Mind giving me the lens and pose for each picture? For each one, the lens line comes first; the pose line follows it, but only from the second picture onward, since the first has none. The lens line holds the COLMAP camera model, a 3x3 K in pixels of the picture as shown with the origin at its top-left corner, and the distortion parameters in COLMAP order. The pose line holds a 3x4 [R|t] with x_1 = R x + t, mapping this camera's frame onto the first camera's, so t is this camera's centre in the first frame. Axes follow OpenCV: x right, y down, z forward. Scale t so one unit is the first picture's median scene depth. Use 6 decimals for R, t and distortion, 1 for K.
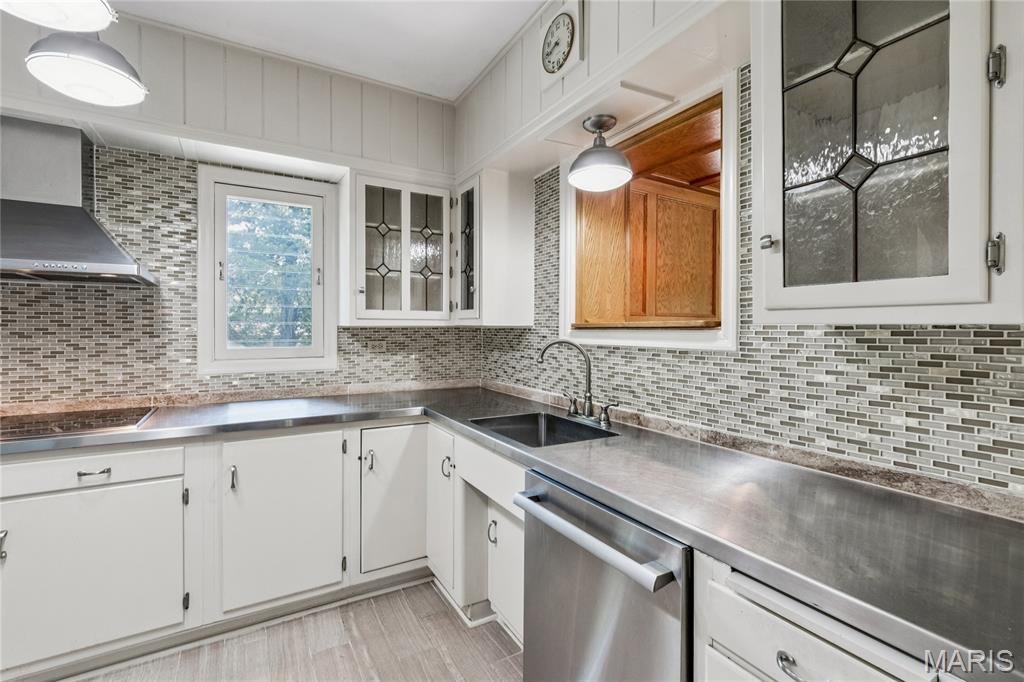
lens RADIAL K [[461.2, 0, 528.2], [0, 461.2, 336.5], [0, 0, 1]] dist [0.011961, -0.013314]
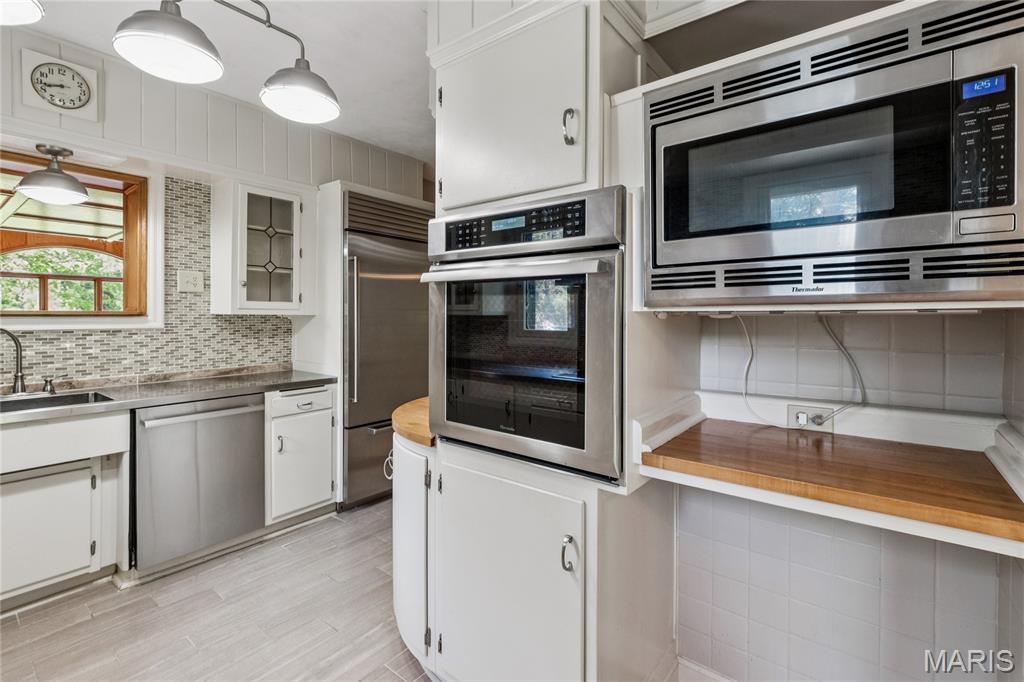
lens RADIAL K [[447.0, 0, 499.3], [0, 447.0, 313.0], [0, 0, 1]] dist [-0.000774, 0.000368]
pose [[-0.361420, 0.000609, 0.932403, -1.153354], [0.011136, 0.999931, 0.003664, -0.013418], [-0.932337, 0.011708, -0.361402, 0.265769]]
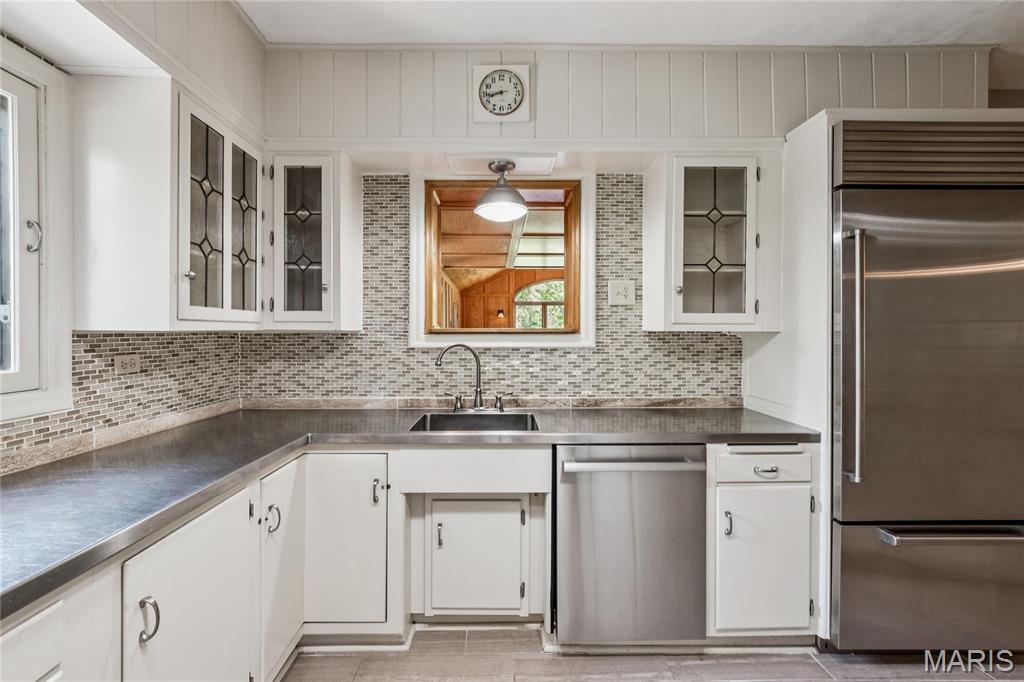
lens RADIAL K [[445.9, 0, 512.0], [0, 445.9, 341.0], [0, 0, 1]] dist [-0.001757, -0.000206]
pose [[0.498824, -0.020378, 0.866464, -0.713604], [0.016377, 0.999767, 0.014085, -0.010850], [-0.866549, 0.007164, 0.499041, 0.317994]]
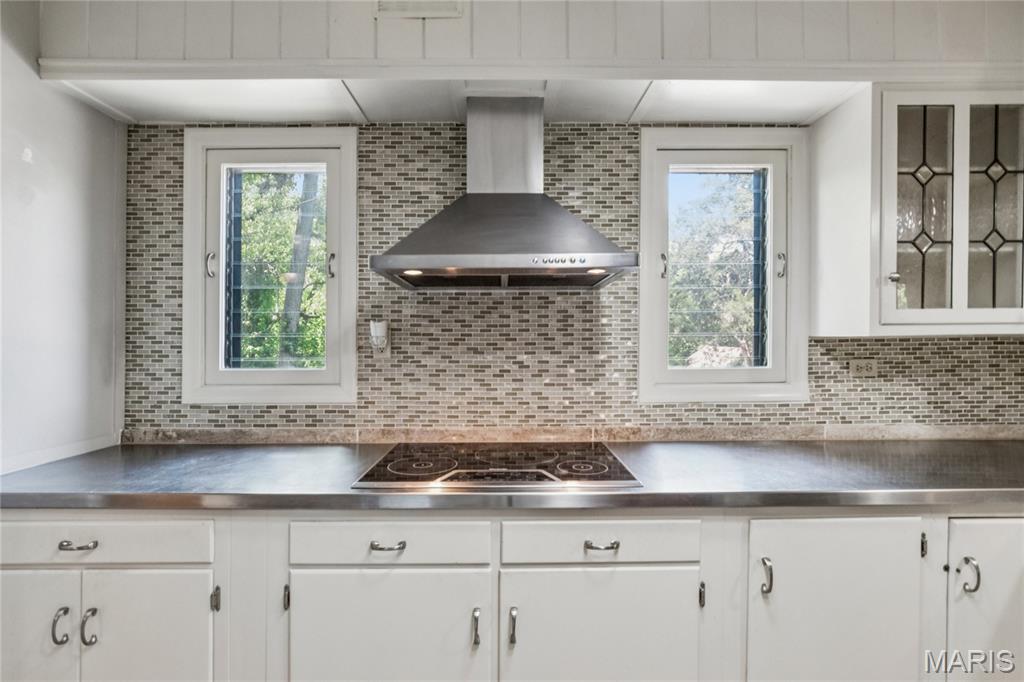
lens RADIAL K [[479.5, 0, 512.2], [0, 479.5, 344.2], [0, 0, 1]] dist [-0.011477, 0.000305]
pose [[0.857892, -0.005592, -0.513800, -0.495641], [0.000285, 0.999946, -0.010406, -0.005721], [0.513830, 0.008781, 0.857847, 0.213339]]
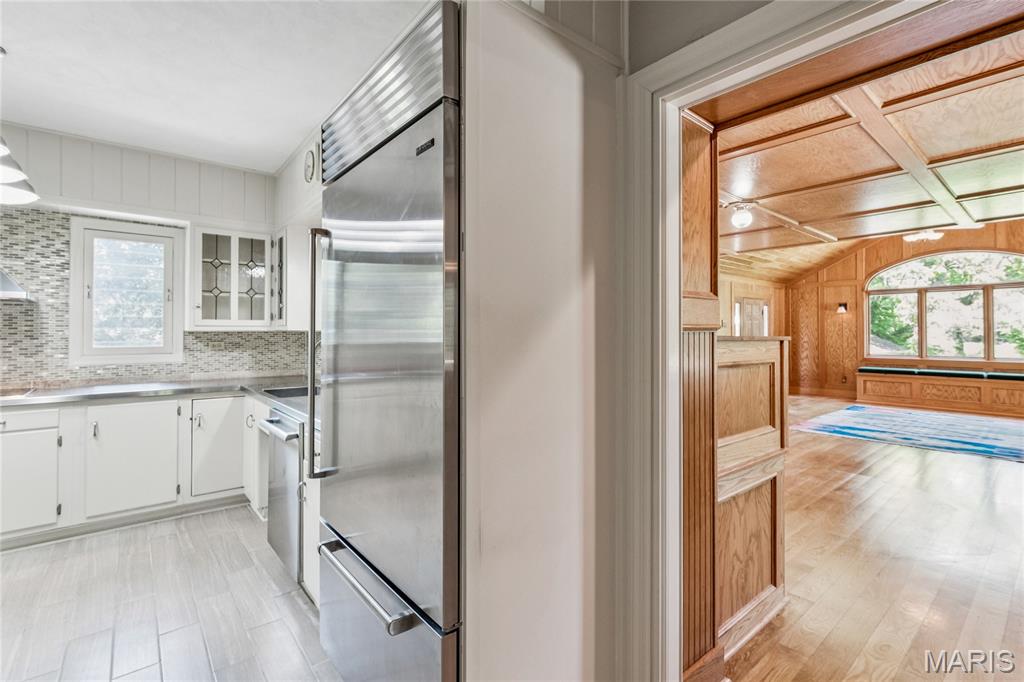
lens RADIAL K [[463.9, 0, 515.3], [0, 463.9, 332.3], [0, 0, 1]] dist [0.000685, 0.000937]
pose [[0.988715, -0.002629, 0.149785, 0.419885], [0.005318, 0.999832, -0.017549, 0.013172], [-0.149714, 0.018147, 0.988563, -0.607171]]
